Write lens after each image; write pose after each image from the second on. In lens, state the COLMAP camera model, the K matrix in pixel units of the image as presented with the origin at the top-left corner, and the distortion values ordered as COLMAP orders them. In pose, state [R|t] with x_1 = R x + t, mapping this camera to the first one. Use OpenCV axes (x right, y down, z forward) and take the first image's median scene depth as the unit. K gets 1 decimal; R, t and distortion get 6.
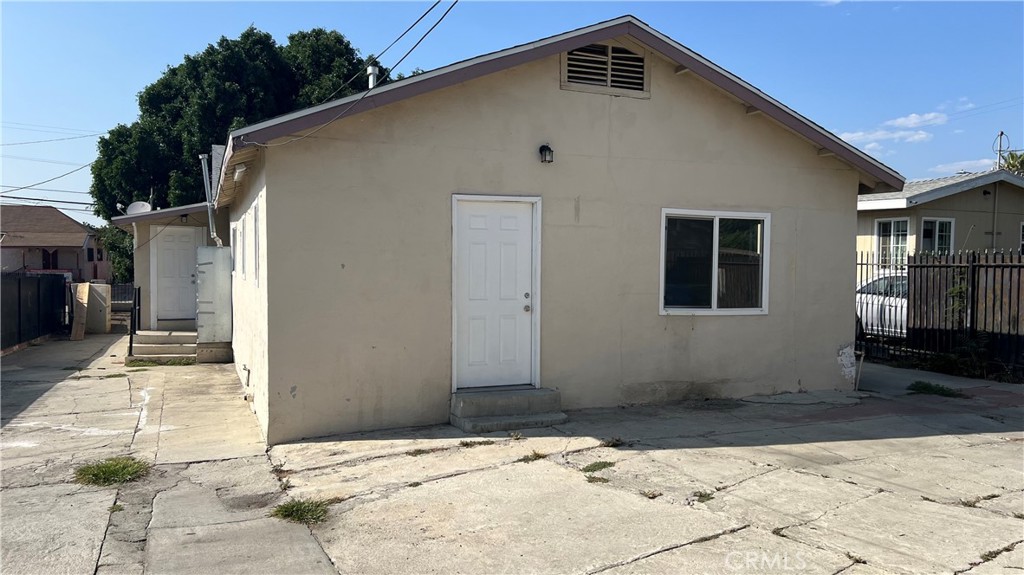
lens RADIAL K [[742.1, 0, 511.9], [0, 742.1, 271.1], [0, 0, 1]] dist [0.001050, -0.003005]
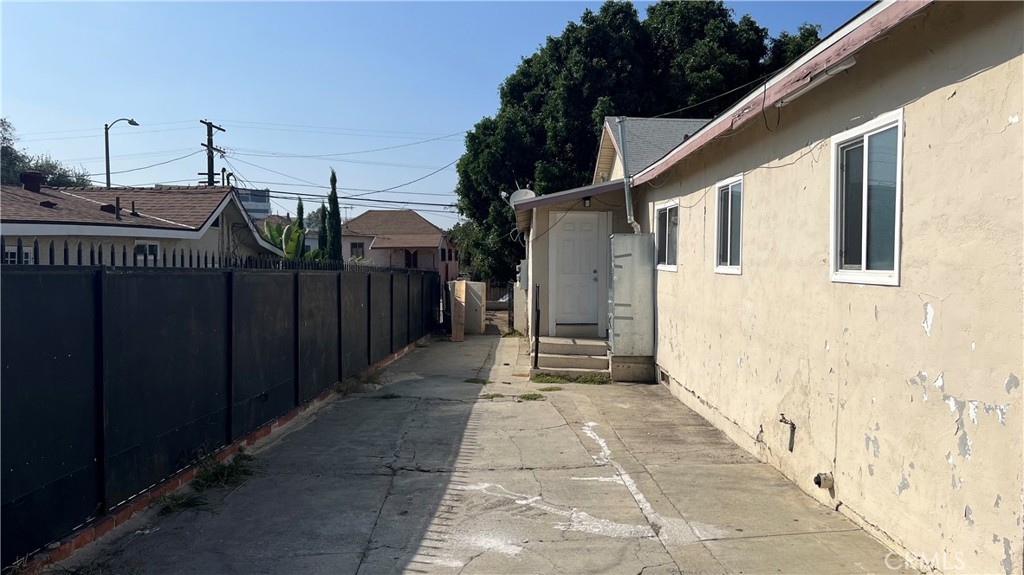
lens RADIAL K [[742.1, 0, 511.9], [0, 742.1, 271.1], [0, 0, 1]] dist [0.001050, -0.003005]
pose [[0.917931, -0.002757, -0.396731, -0.118746], [0.003264, 0.999994, 0.000602, 0.003028], [0.396727, -0.001848, 0.917935, 0.131158]]
